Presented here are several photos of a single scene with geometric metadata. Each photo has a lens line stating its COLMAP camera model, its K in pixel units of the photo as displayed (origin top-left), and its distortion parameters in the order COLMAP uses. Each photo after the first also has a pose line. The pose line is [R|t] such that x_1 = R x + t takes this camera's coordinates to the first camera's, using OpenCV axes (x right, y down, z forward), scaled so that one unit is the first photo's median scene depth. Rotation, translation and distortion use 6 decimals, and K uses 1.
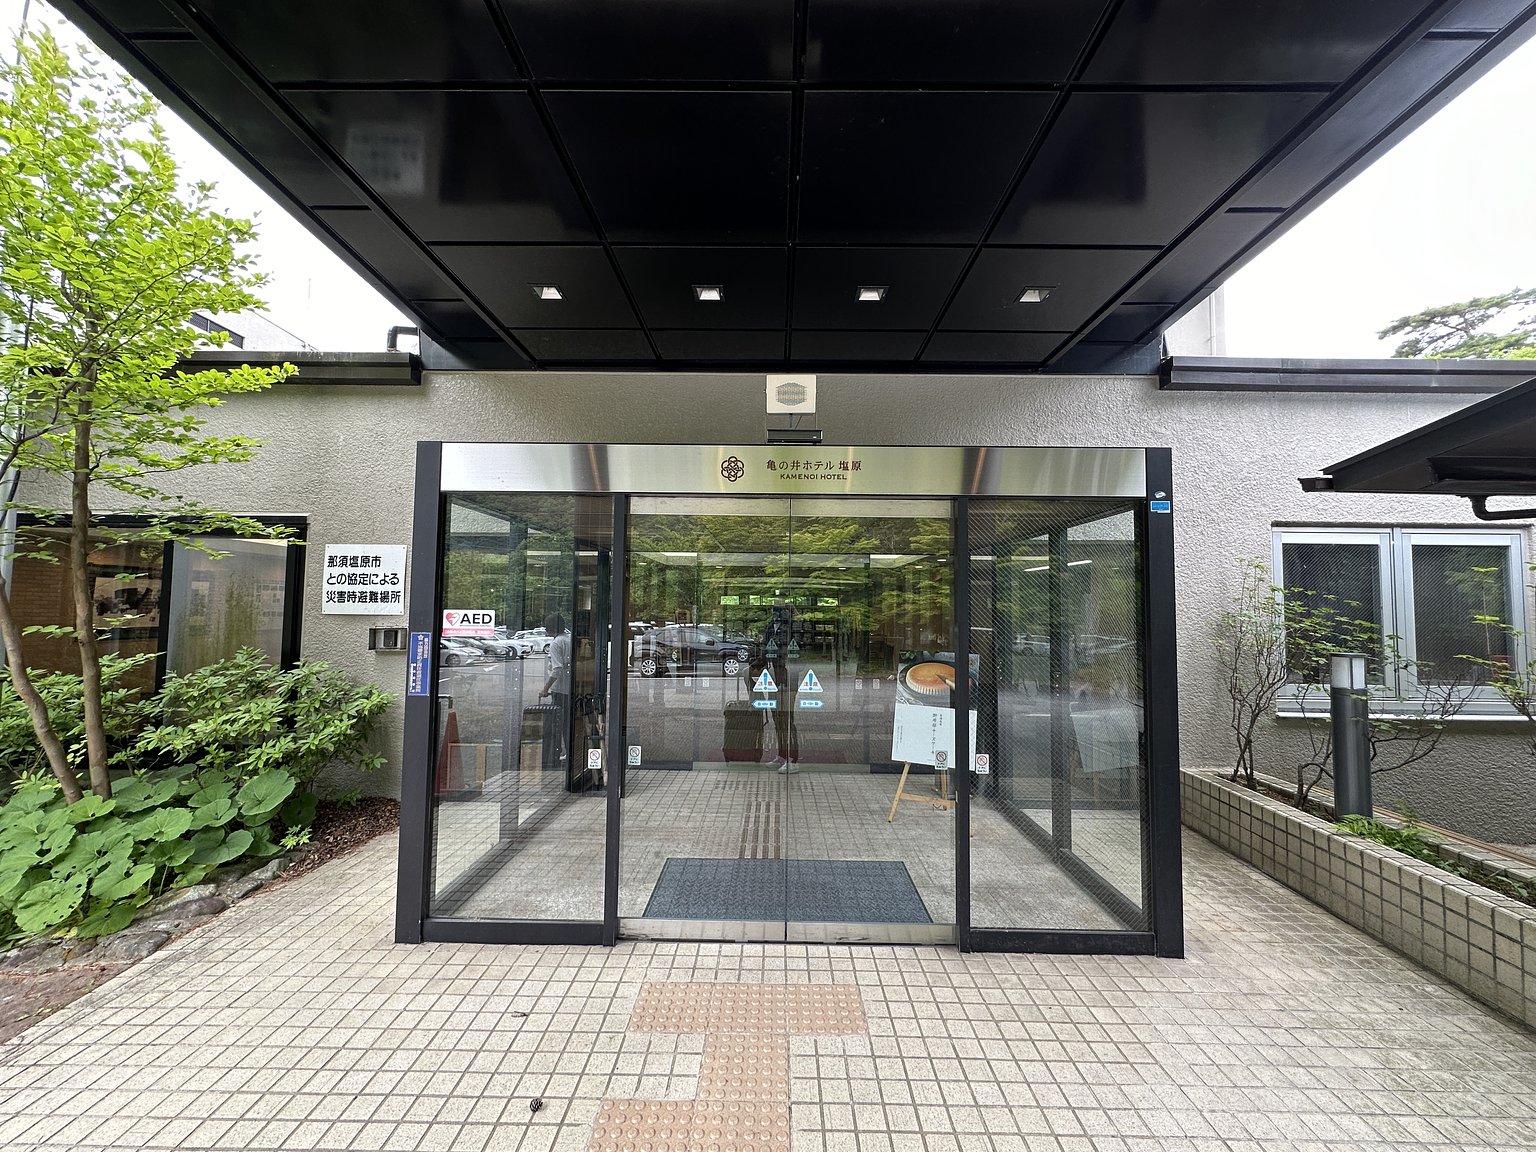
lens RADIAL K [[612.1, 0, 768.0], [0, 612.1, 576.0], [0, 0, 1]] dist [-0.000645, 0.000016]
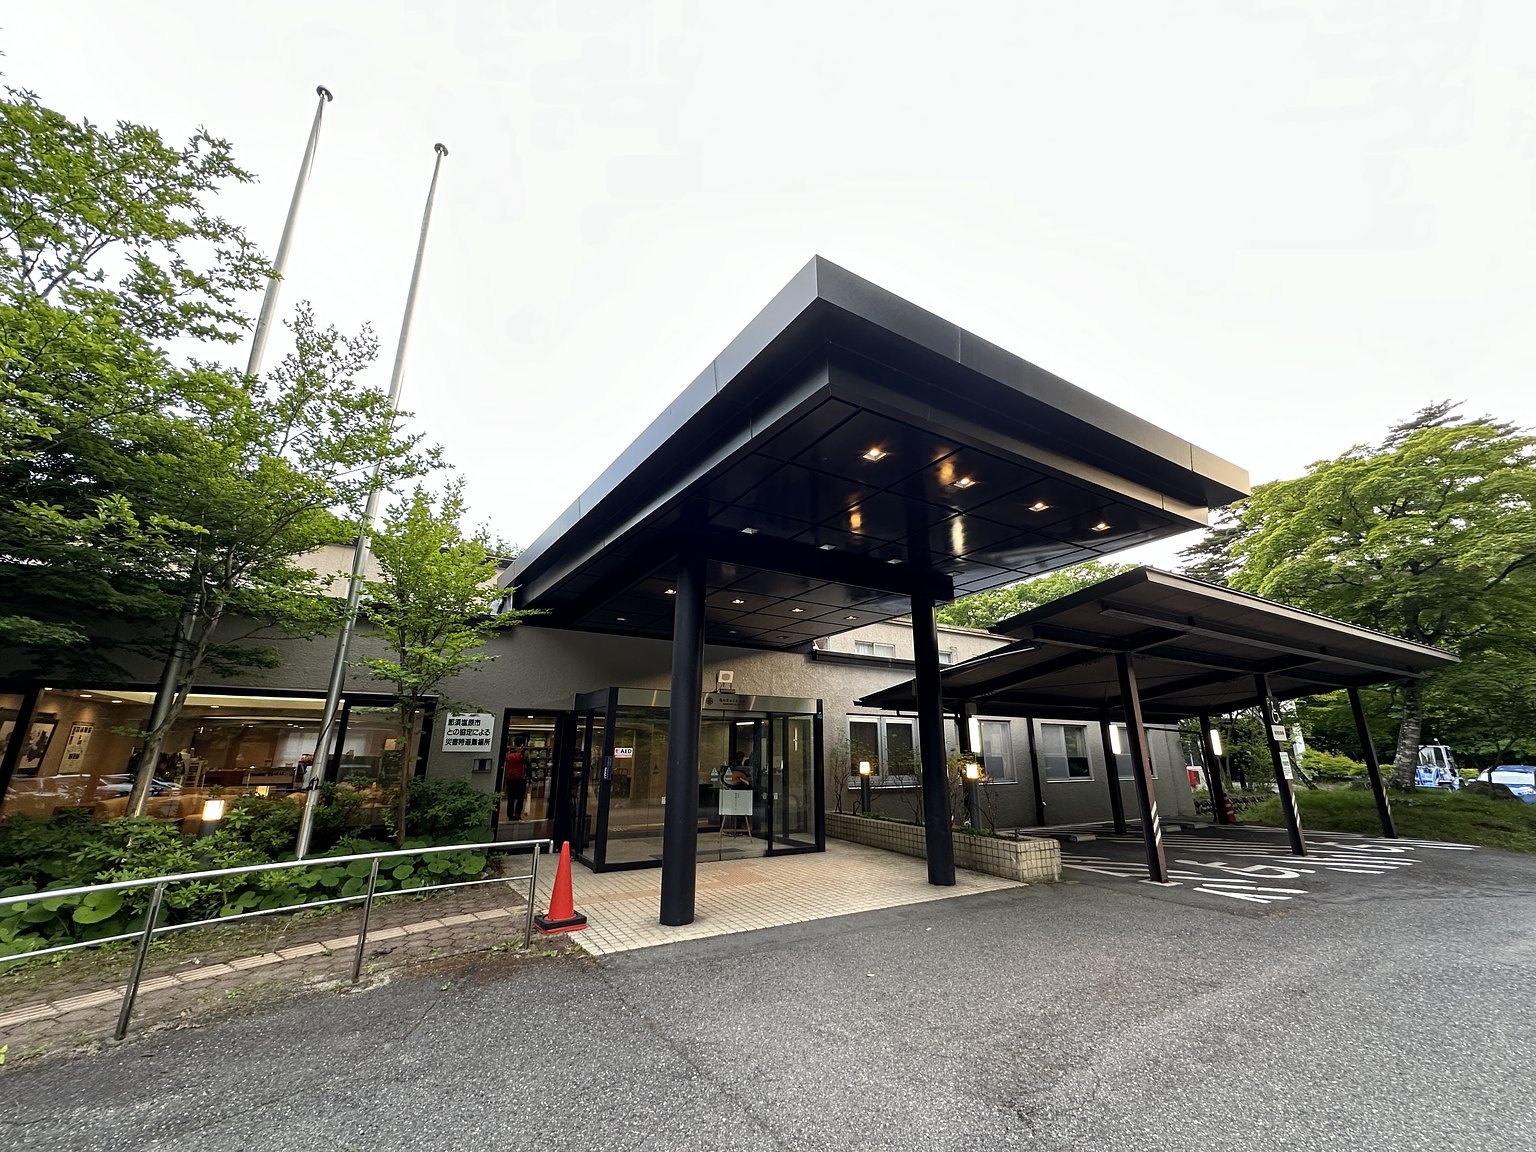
lens RADIAL K [[612.1, 0, 768.0], [0, 612.1, 576.0], [0, 0, 1]] dist [-0.000645, 0.000016]
pose [[0.844908, 0.142758, 0.515510, -0.925267], [-0.024744, 0.973129, -0.228929, -0.054527], [-0.534339, 0.180667, 0.825737, -1.131905]]
